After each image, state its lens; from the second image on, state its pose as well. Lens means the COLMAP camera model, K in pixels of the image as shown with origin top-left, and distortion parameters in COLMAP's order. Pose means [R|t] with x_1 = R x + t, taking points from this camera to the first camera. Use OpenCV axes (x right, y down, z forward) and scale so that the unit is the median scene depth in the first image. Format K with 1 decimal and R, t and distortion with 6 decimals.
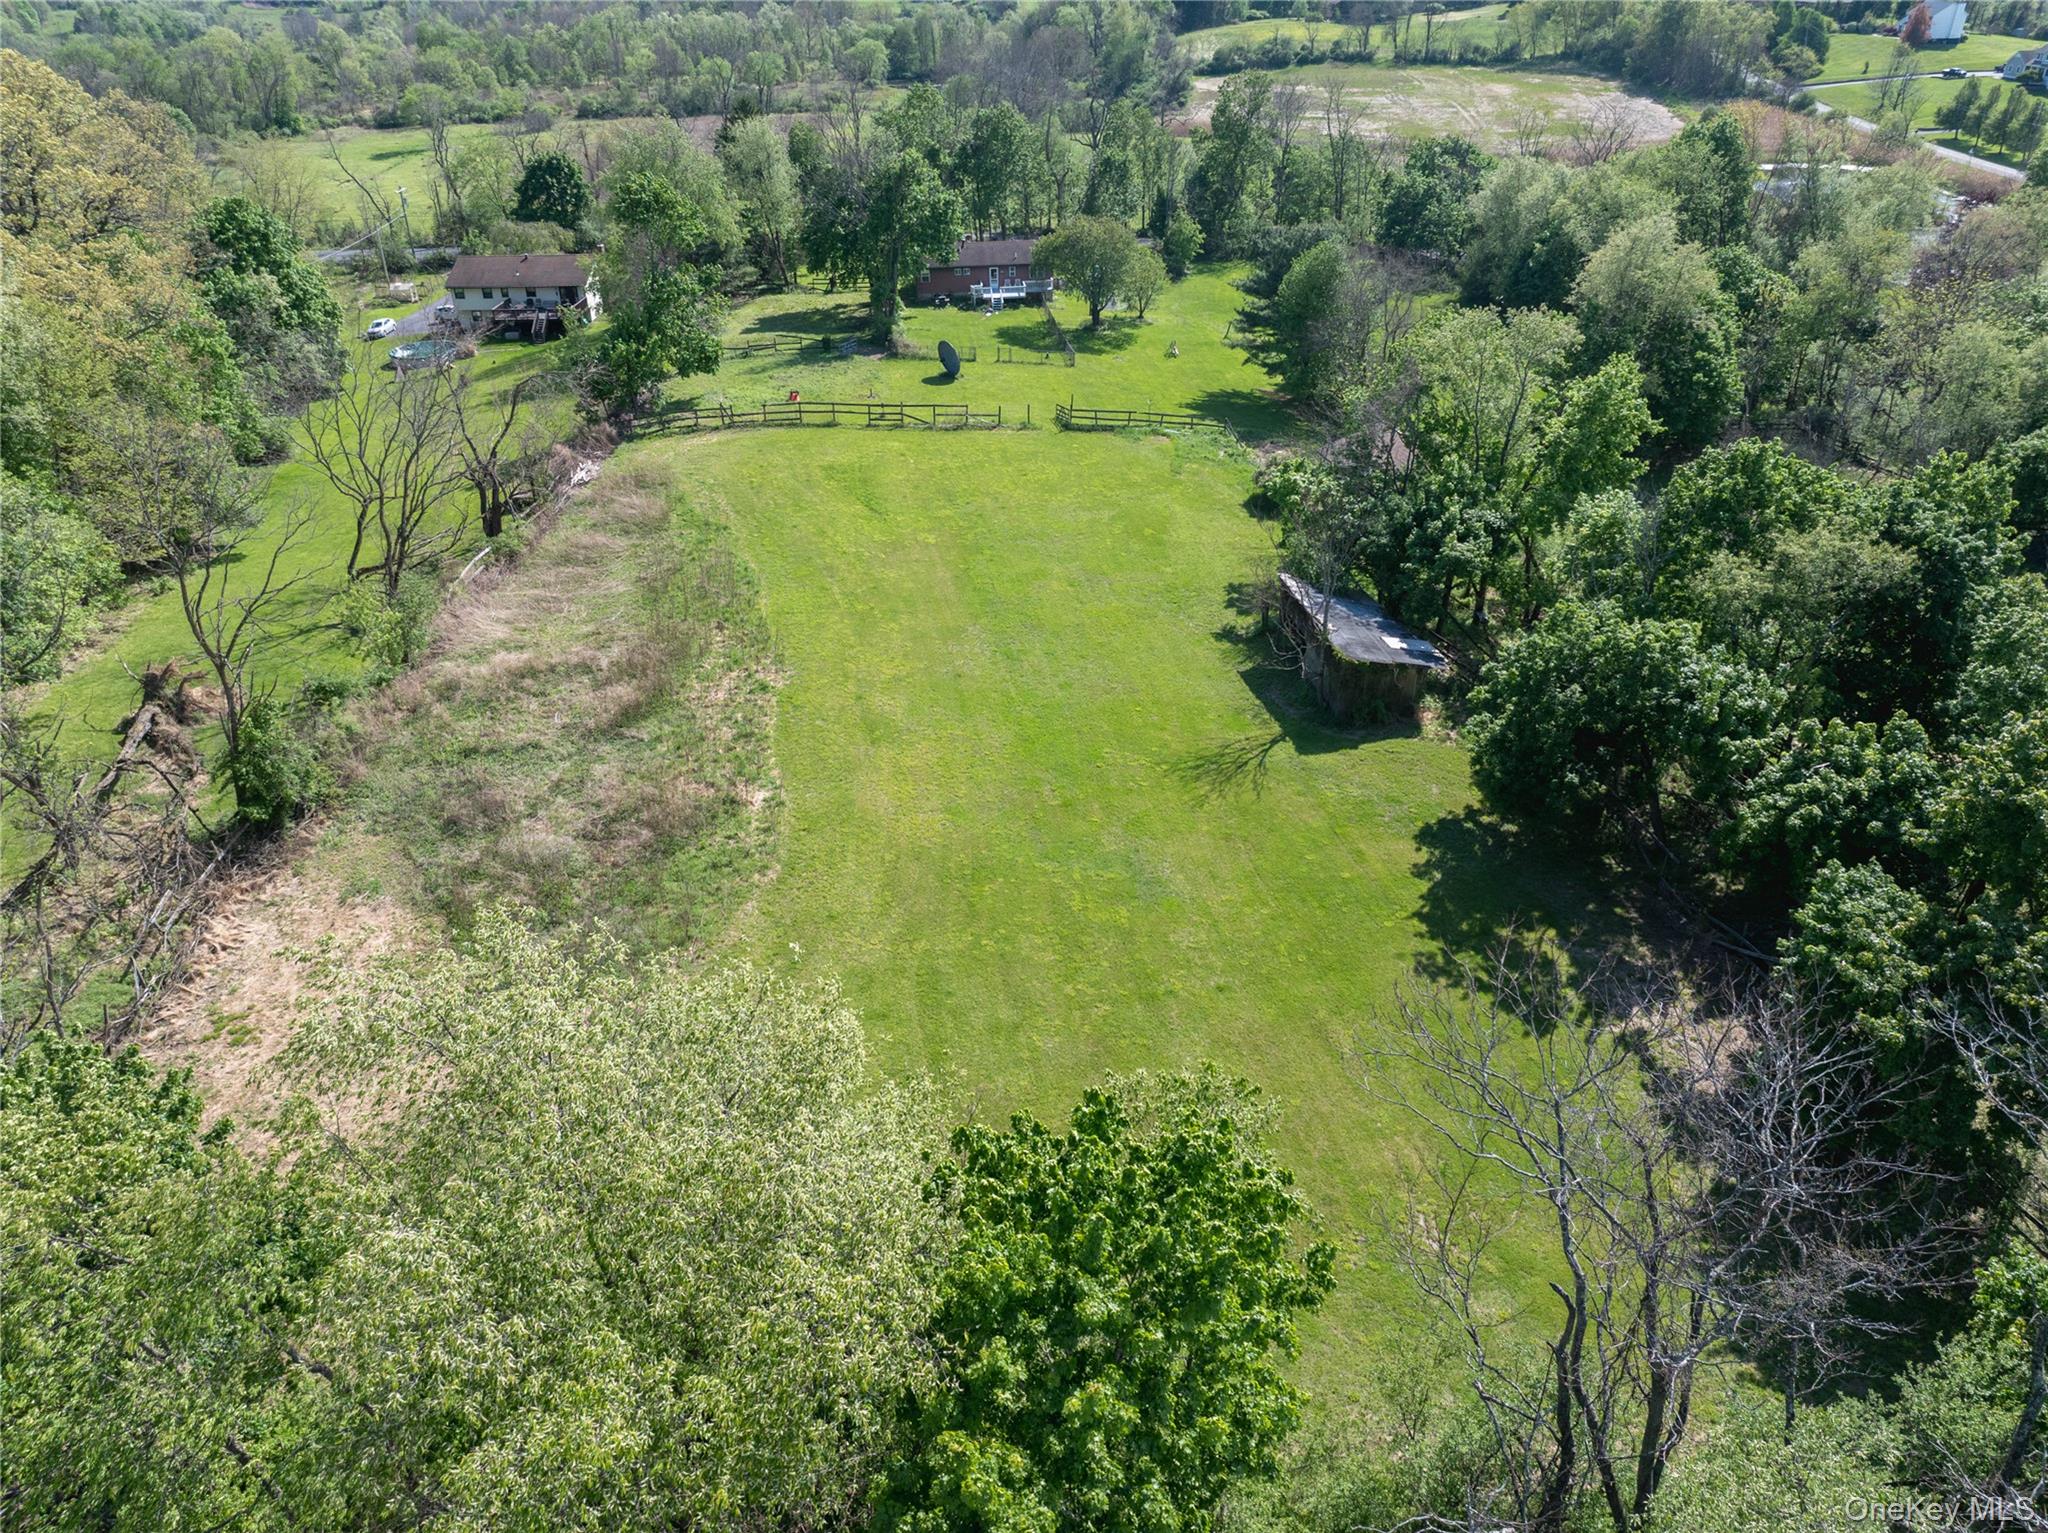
lens RADIAL K [[1435.6, 0, 1022.2], [0, 1435.6, 764.3], [0, 0, 1]] dist [-0.075303, 0.058513]
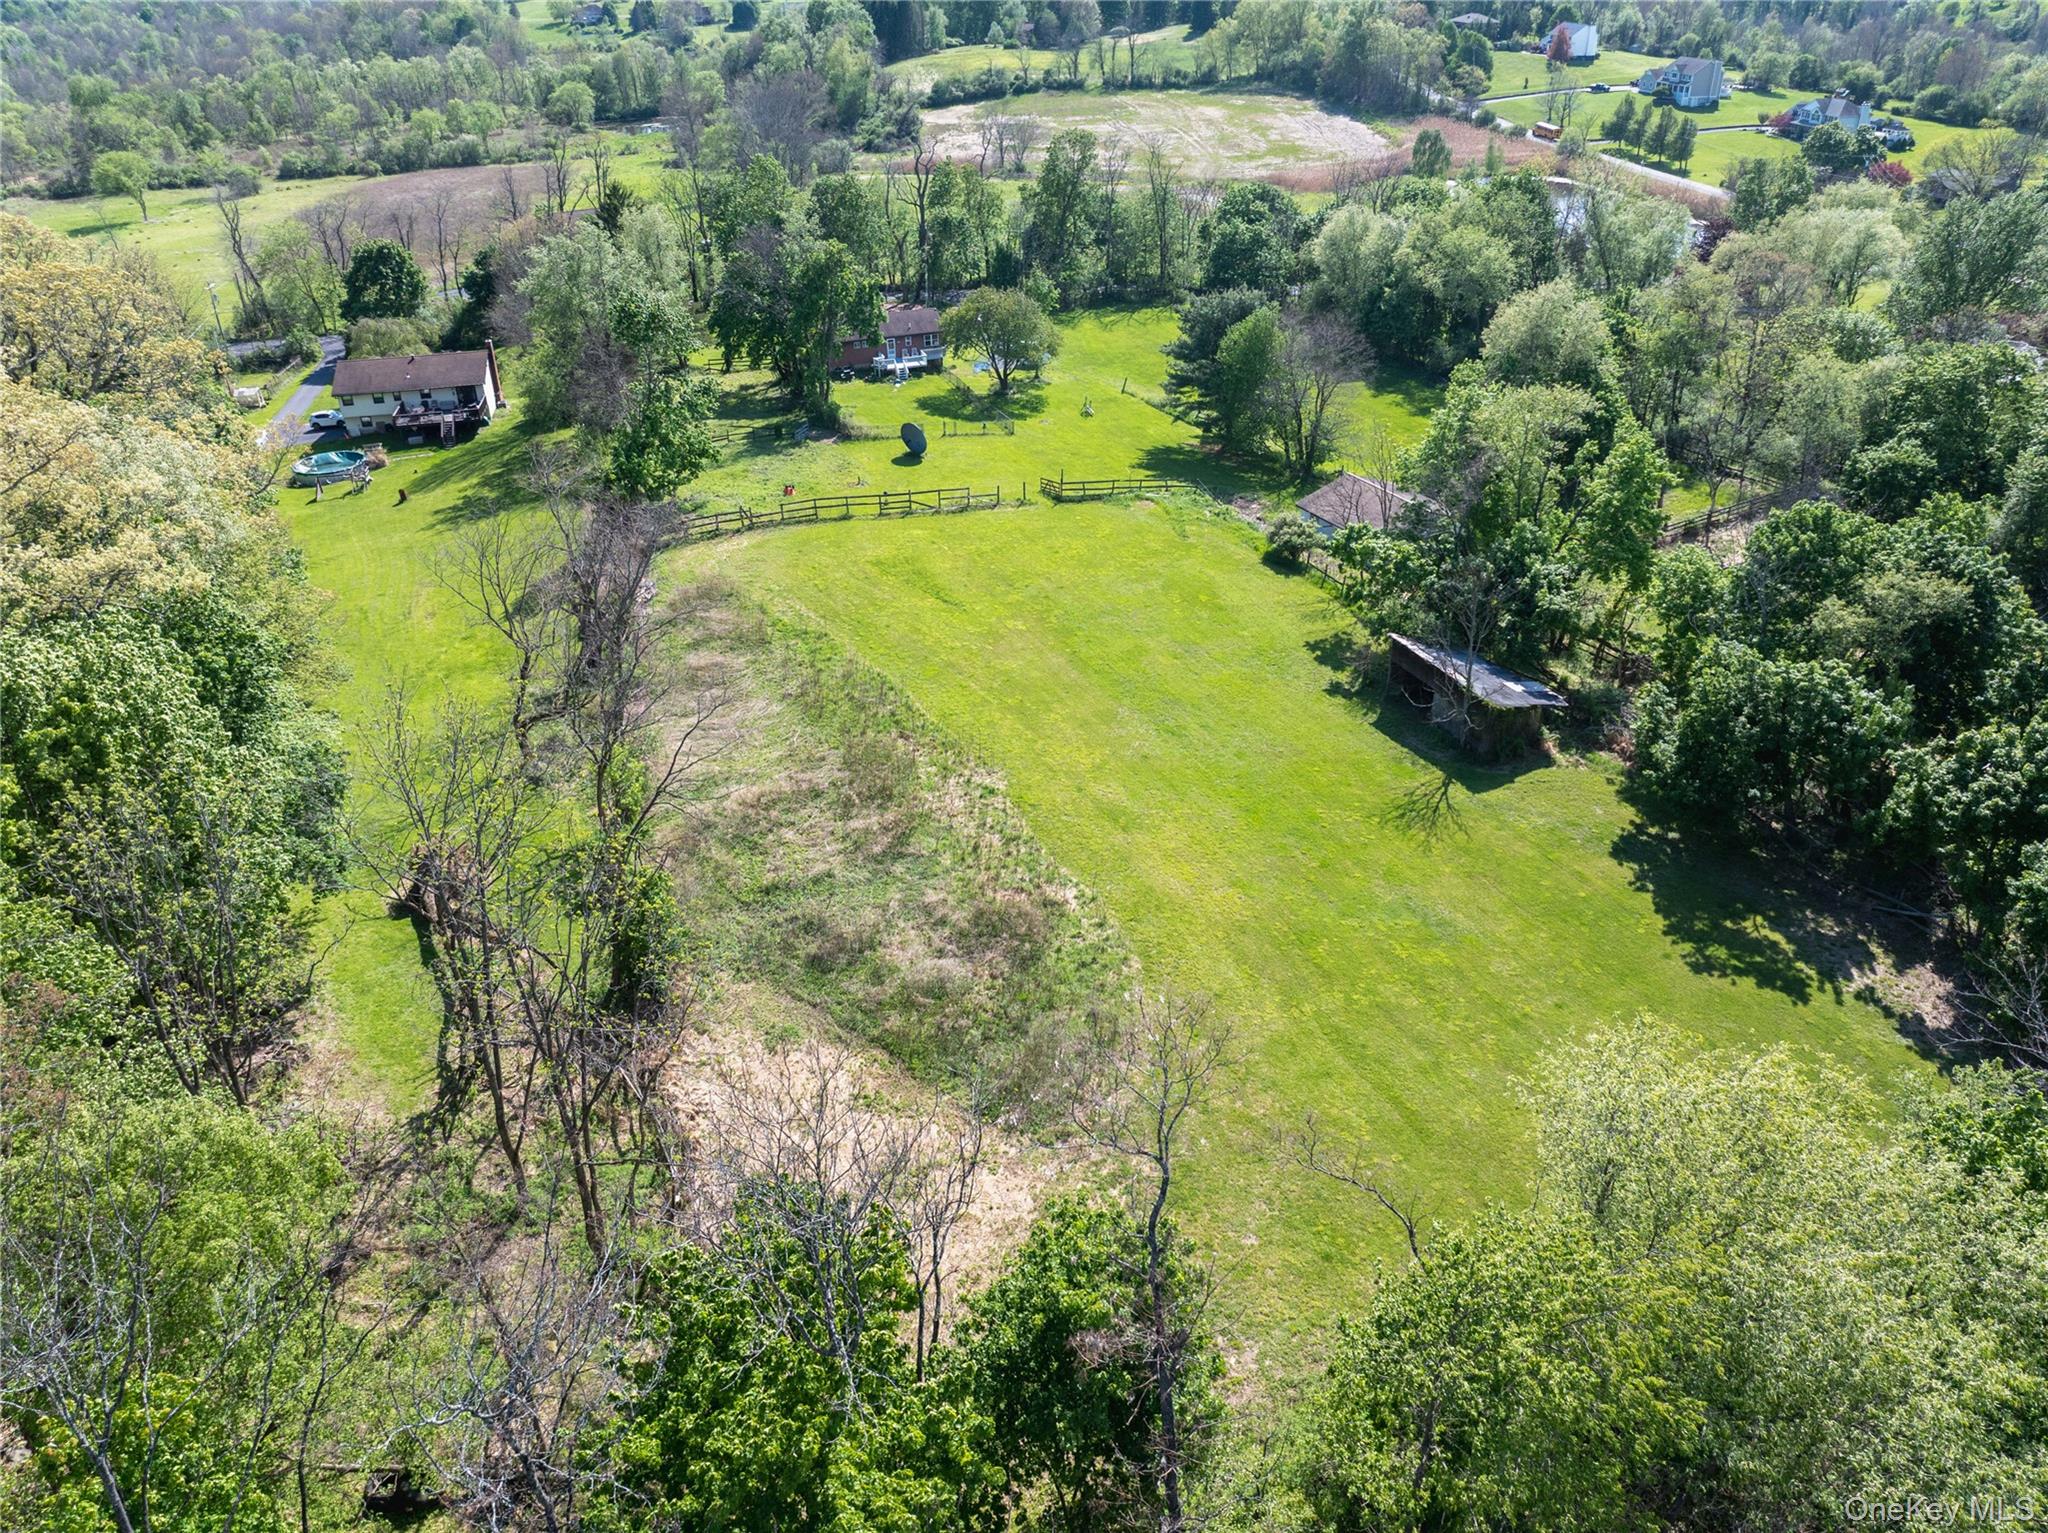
lens RADIAL K [[1442.4, 0, 1020.2], [0, 1442.4, 768.2], [0, 0, 1]] dist [-0.070874, 0.055018]
pose [[0.974456, -0.119314, 0.190260, -0.169142], [0.120679, 0.992682, 0.004442, -0.033842], [-0.189398, 0.018632, 0.981724, -0.034313]]
